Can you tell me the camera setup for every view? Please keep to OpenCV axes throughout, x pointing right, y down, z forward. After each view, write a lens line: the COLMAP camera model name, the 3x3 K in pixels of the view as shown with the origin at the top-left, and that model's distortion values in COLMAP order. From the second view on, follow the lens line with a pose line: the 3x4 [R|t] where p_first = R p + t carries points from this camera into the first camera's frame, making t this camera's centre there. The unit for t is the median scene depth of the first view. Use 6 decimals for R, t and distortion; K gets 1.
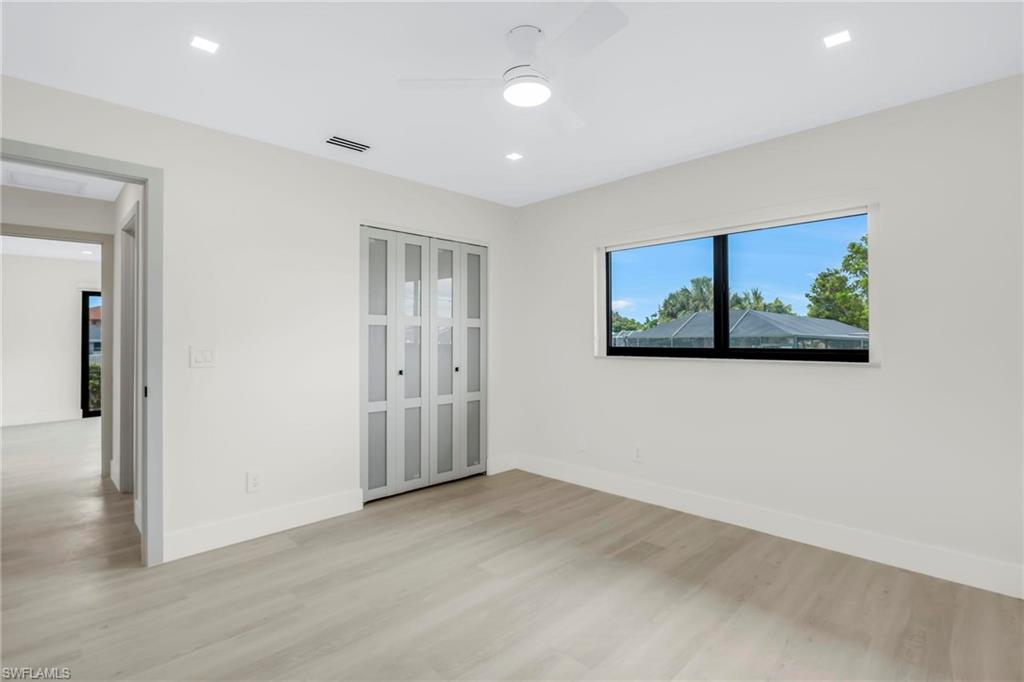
lens RADIAL K [[489.6, 0, 510.7], [0, 489.6, 338.7], [0, 0, 1]] dist [-0.015978, -0.000501]
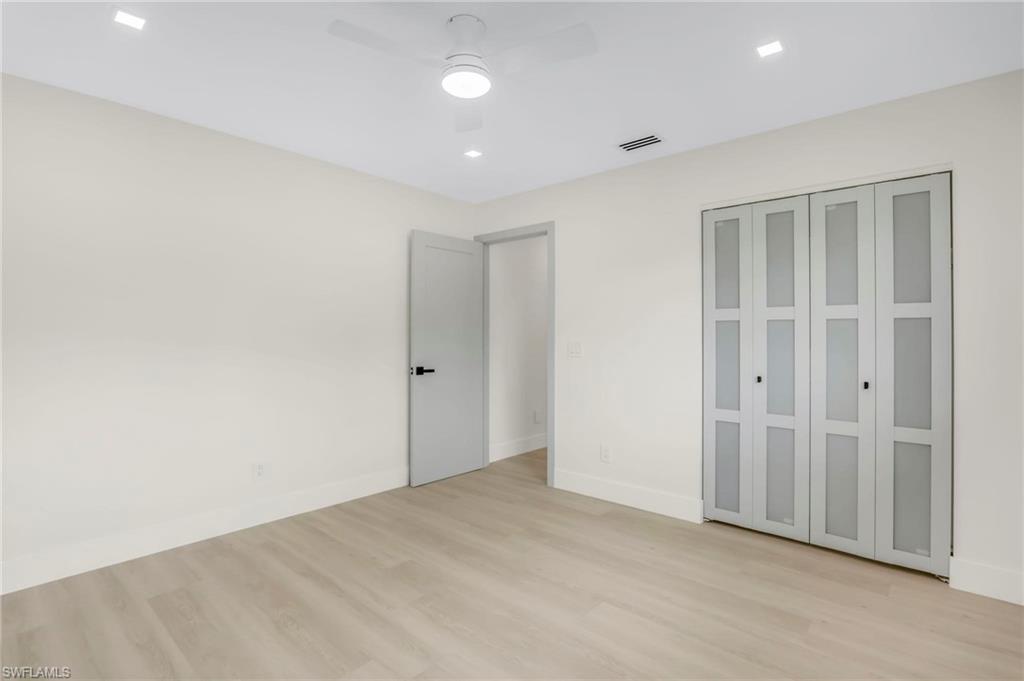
lens RADIAL K [[489.6, 0, 512.4], [0, 489.6, 336.3], [0, 0, 1]] dist [-0.015978, -0.000501]
pose [[0.061139, 0.003224, -0.998124, 0.567733], [-0.004901, 0.999984, 0.002930, -0.000935], [0.998117, 0.004713, 0.061153, 0.581989]]
